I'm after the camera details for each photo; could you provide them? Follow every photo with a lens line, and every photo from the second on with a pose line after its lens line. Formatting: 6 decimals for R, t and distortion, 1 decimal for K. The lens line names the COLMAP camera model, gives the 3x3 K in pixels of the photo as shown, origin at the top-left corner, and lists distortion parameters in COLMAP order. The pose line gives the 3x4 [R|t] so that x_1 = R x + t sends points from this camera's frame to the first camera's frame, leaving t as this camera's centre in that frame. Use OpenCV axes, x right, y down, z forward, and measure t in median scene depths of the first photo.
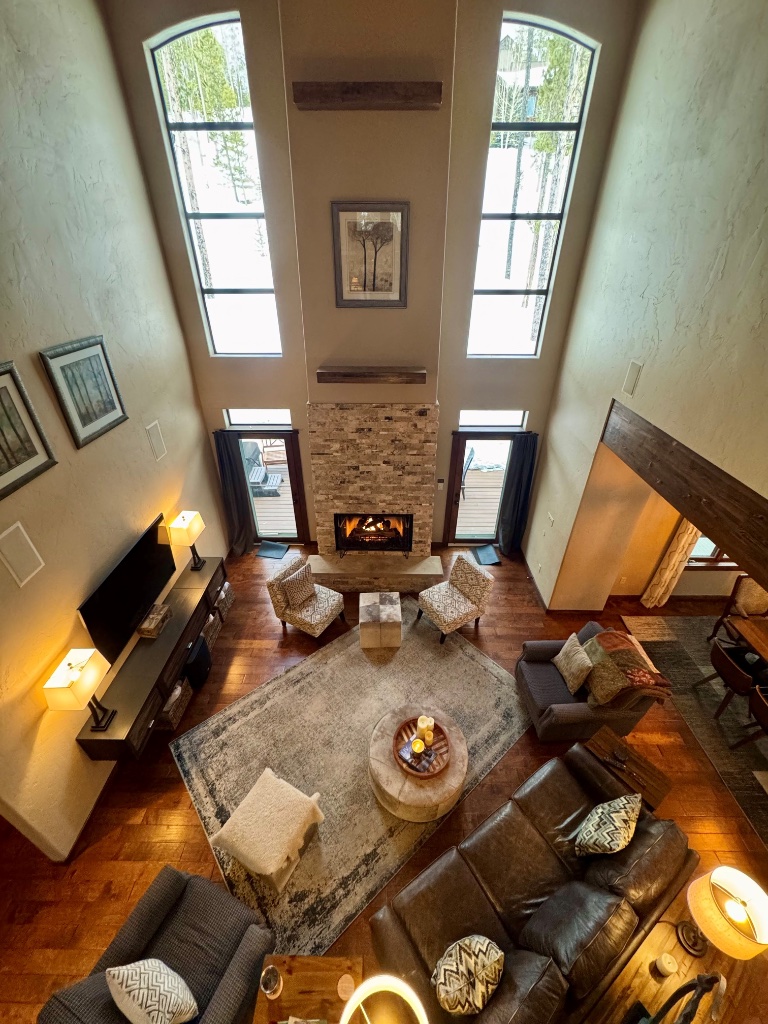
lens RADIAL K [[407.0, 0, 386.4], [0, 407.0, 508.1], [0, 0, 1]] dist [-0.001263, 0.000142]
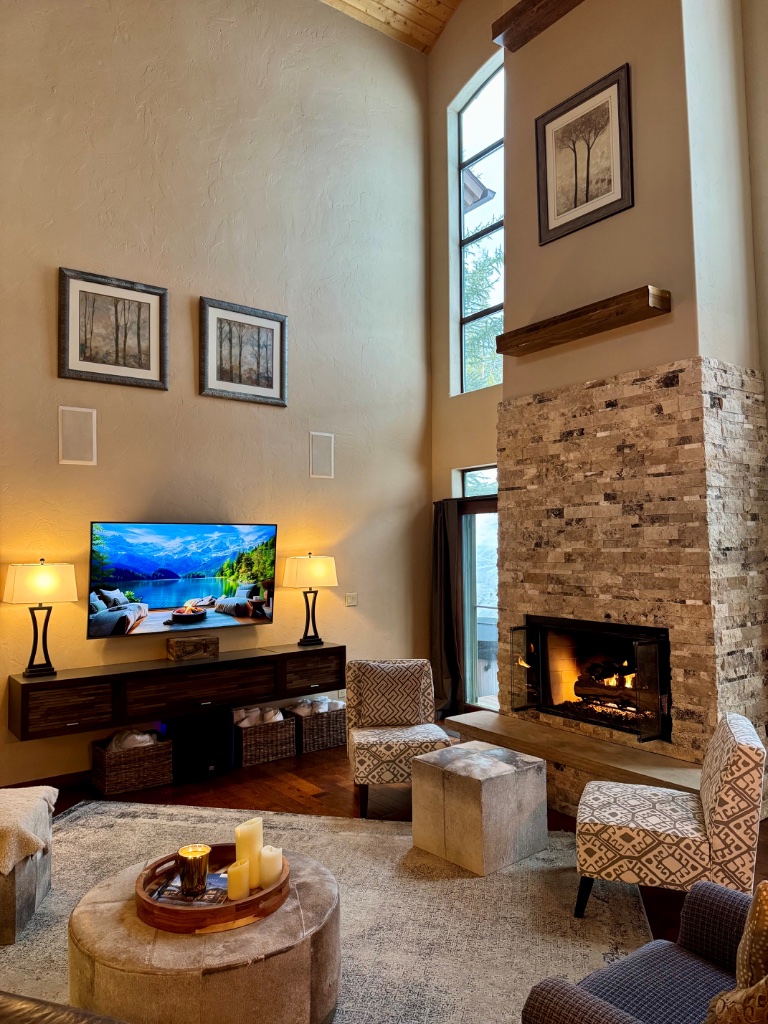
lens RADIAL K [[703.7, 0, 391.5], [0, 703.7, 514.8], [0, 0, 1]] dist [0.094894, -0.156870]
pose [[0.615766, -0.045500, -0.786615, 0.542123], [-0.408081, 0.835588, -0.367781, 0.348218], [0.674020, 0.547469, 0.495959, 0.435360]]
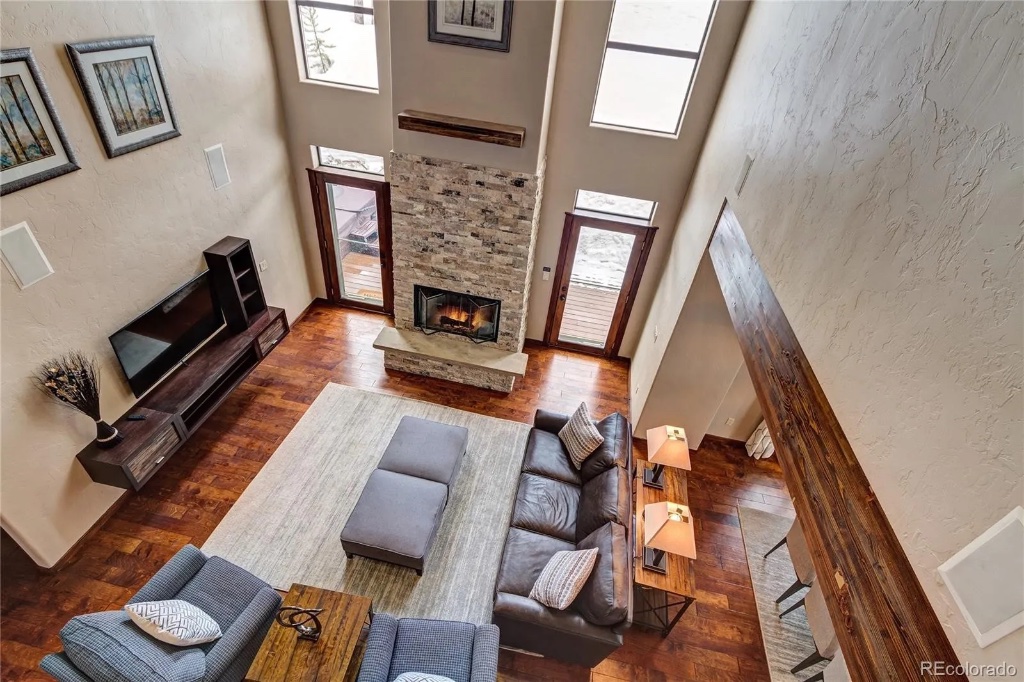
lens RADIAL K [[476.2, 0, 512.0], [0, 476.2, 341.0], [0, 0, 1]] dist [0.002550, -0.001247]
pose [[0.980216, 0.181841, -0.078164, 0.211254], [-0.174594, 0.980398, 0.091305, 0.002993], [0.093235, -0.075851, 0.992751, -0.021689]]
